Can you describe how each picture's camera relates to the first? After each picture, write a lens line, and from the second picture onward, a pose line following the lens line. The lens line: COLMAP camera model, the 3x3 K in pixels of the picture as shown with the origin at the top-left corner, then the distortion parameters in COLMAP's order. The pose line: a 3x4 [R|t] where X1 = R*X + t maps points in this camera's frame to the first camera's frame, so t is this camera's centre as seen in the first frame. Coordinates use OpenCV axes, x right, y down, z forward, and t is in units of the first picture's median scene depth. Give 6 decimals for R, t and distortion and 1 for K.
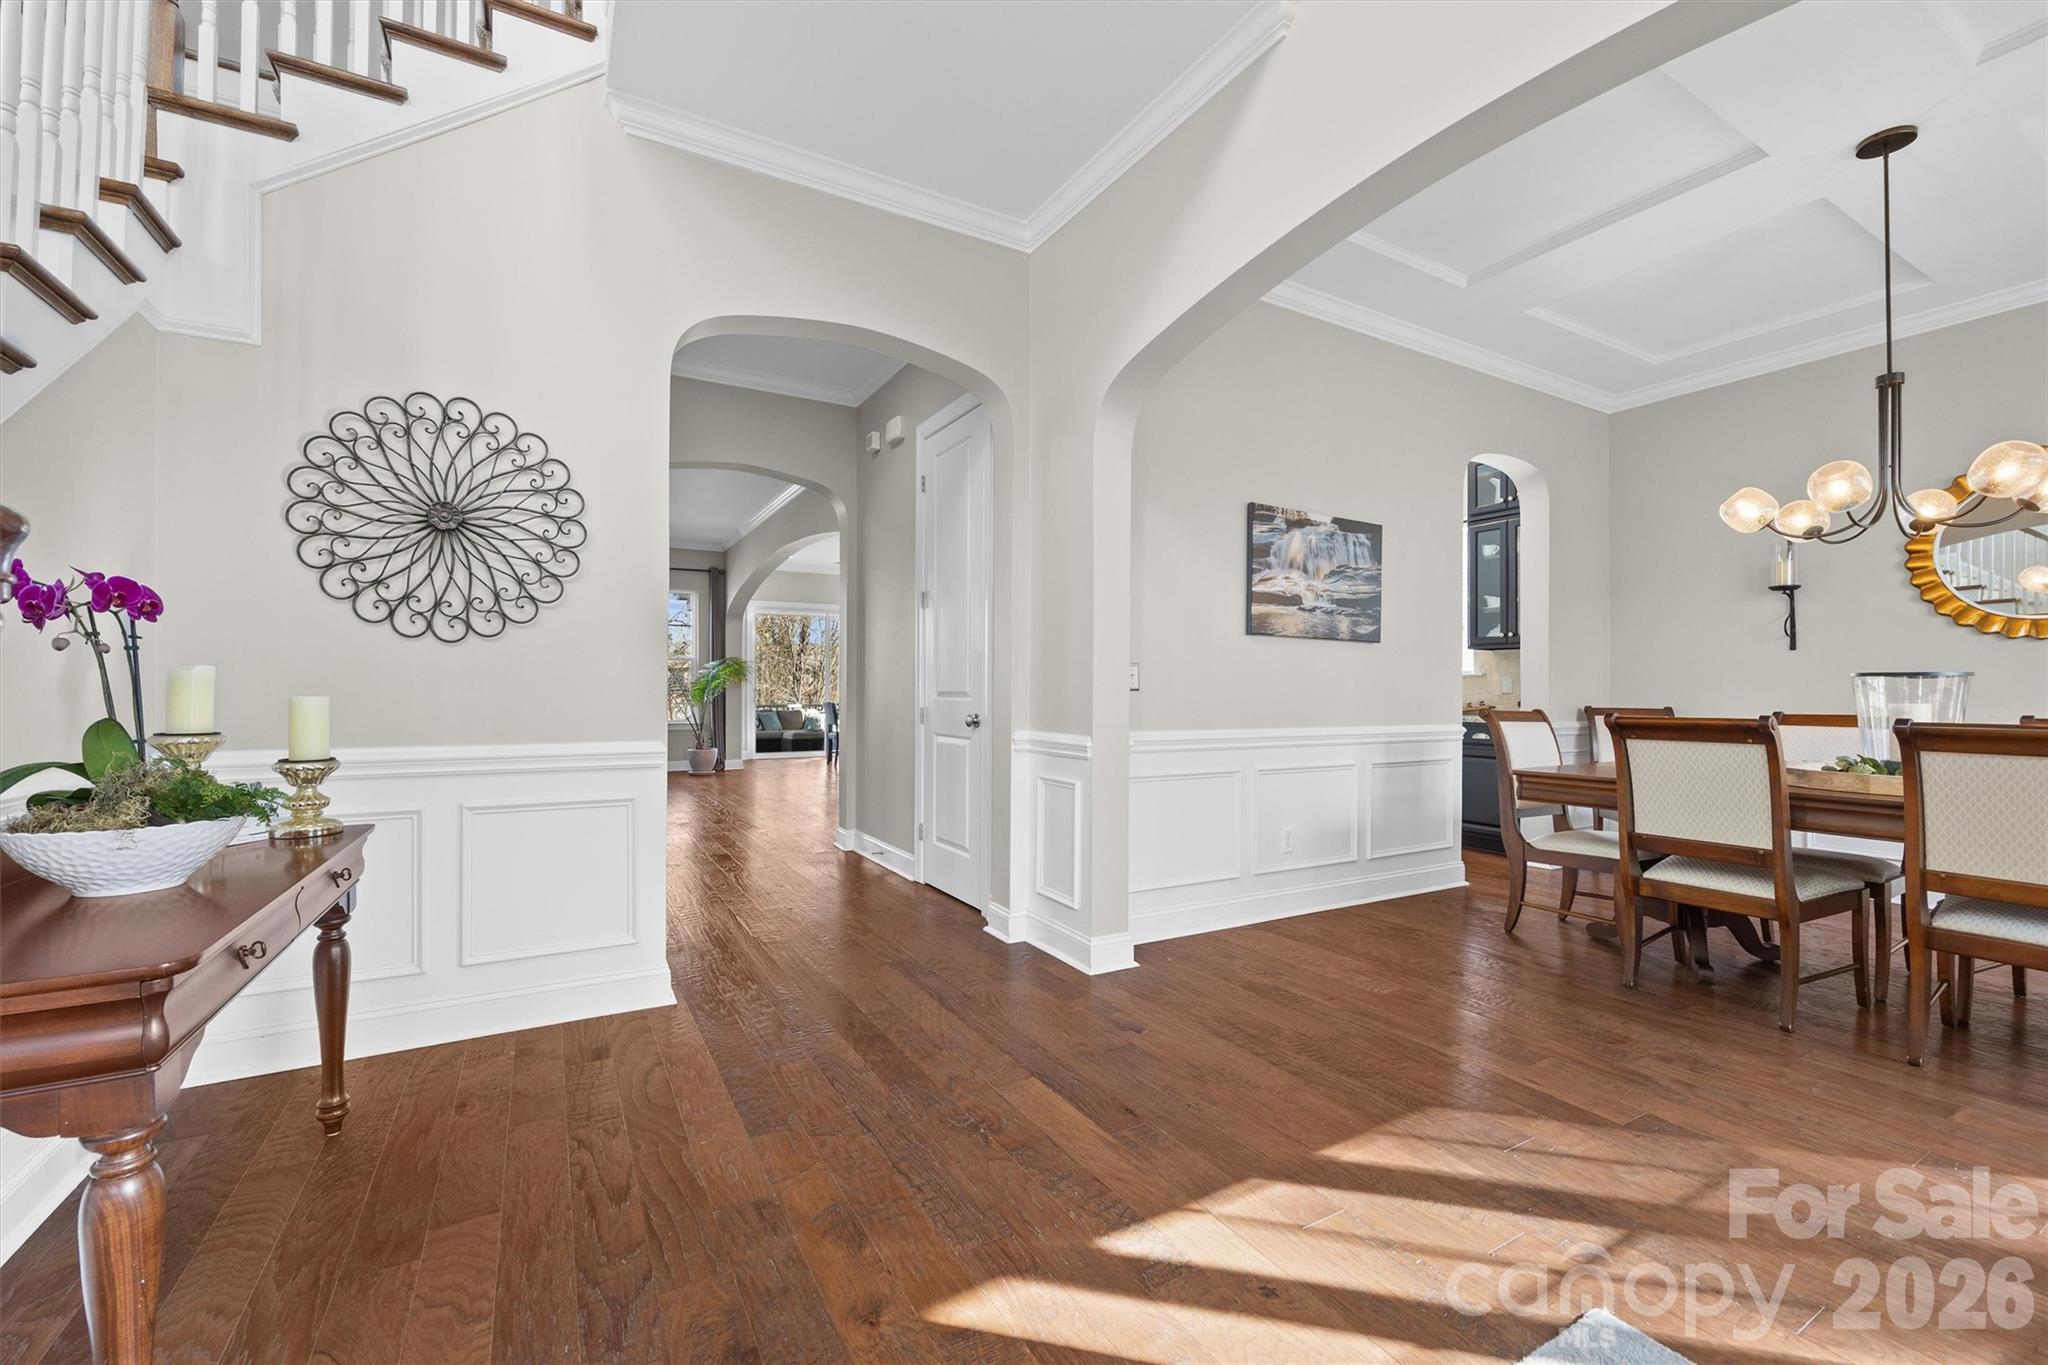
lens RADIAL K [[823.8, 0, 1007.3], [0, 823.8, 679.7], [0, 0, 1]] dist [-0.001768, -0.000606]
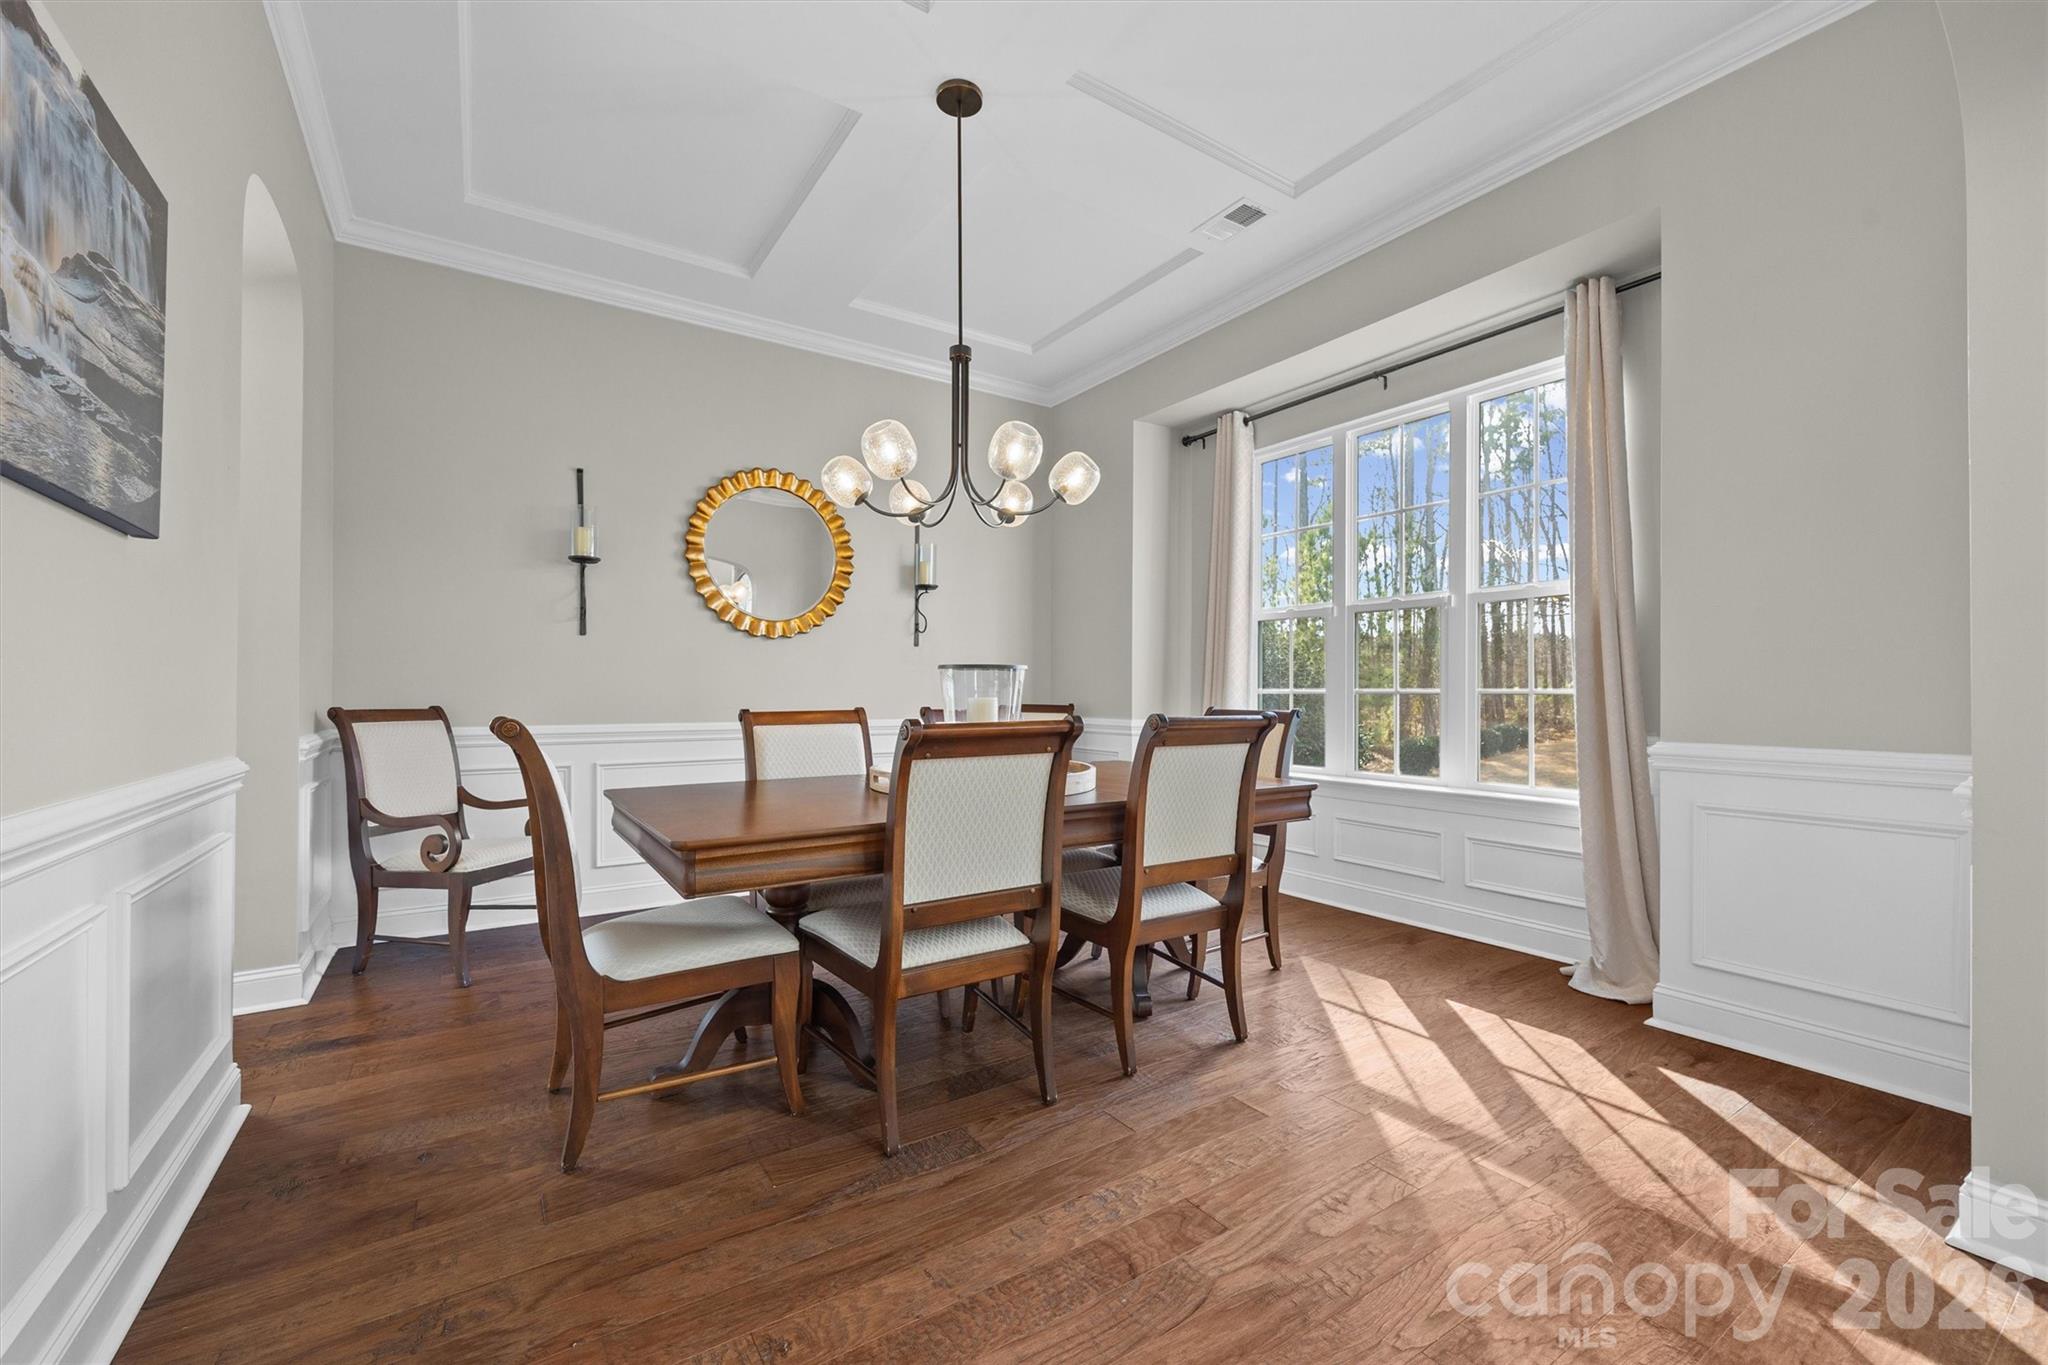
lens RADIAL K [[823.8, 0, 1019.2], [0, 823.8, 686.9], [0, 0, 1]] dist [-0.001768, -0.000606]
pose [[-0.073293, -0.001702, 0.997309, 0.129834], [-0.017511, 0.999847, 0.000420, 0.015430], [-0.997157, -0.017433, -0.073312, 1.025496]]
